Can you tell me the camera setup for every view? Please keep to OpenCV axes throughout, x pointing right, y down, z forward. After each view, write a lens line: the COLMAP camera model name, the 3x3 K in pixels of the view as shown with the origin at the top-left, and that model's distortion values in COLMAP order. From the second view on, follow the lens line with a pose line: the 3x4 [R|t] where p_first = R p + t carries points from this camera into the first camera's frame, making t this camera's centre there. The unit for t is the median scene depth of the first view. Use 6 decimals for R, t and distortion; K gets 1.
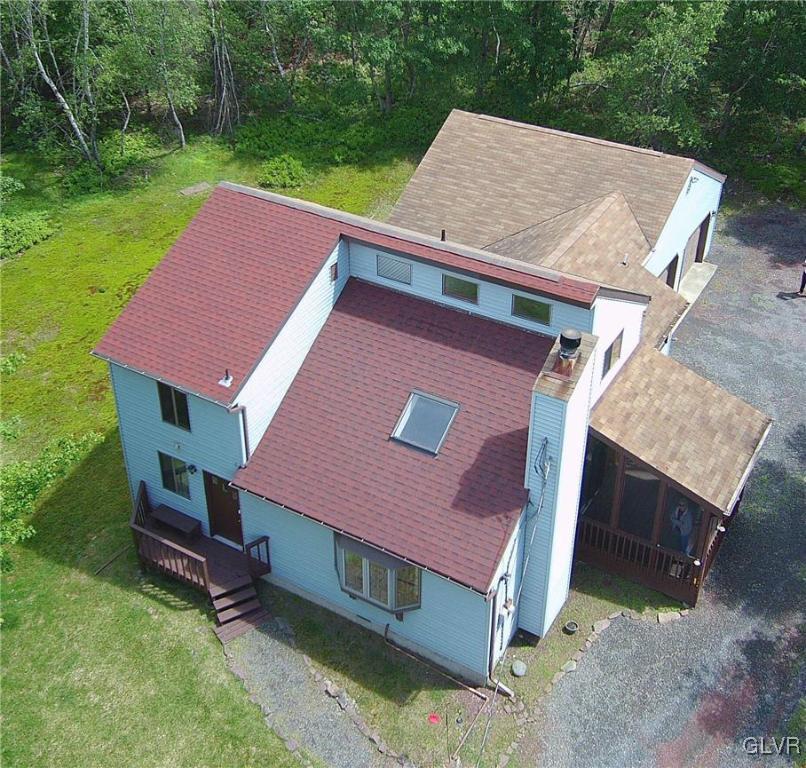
lens RADIAL K [[1022.0, 0, 402.4], [0, 1022.0, 381.7], [0, 0, 1]] dist [-0.000959, 0.000000]
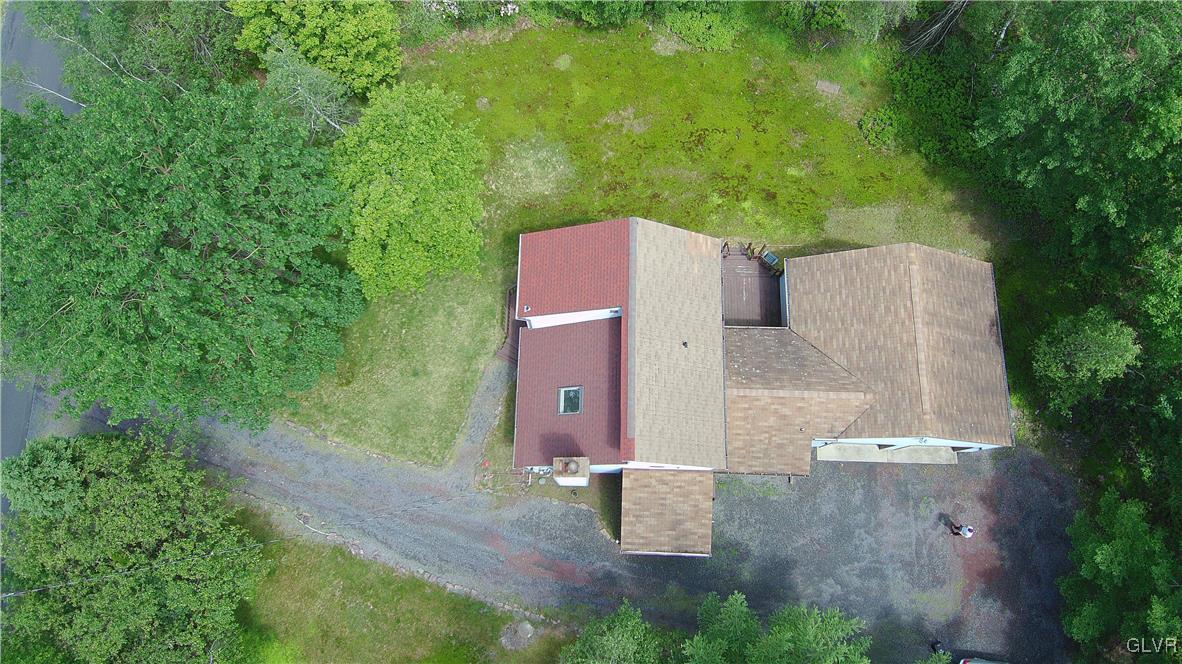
lens RADIAL K [[706.7, 0, 590.2], [0, 706.7, 330.1], [0, 0, 1]] dist [0.001106, -0.000789]
pose [[0.480205, 0.847005, -0.228005, 0.227619], [-0.477058, 0.470322, 0.742437, -1.018701], [0.736084, -0.247751, 0.629921, 0.190177]]
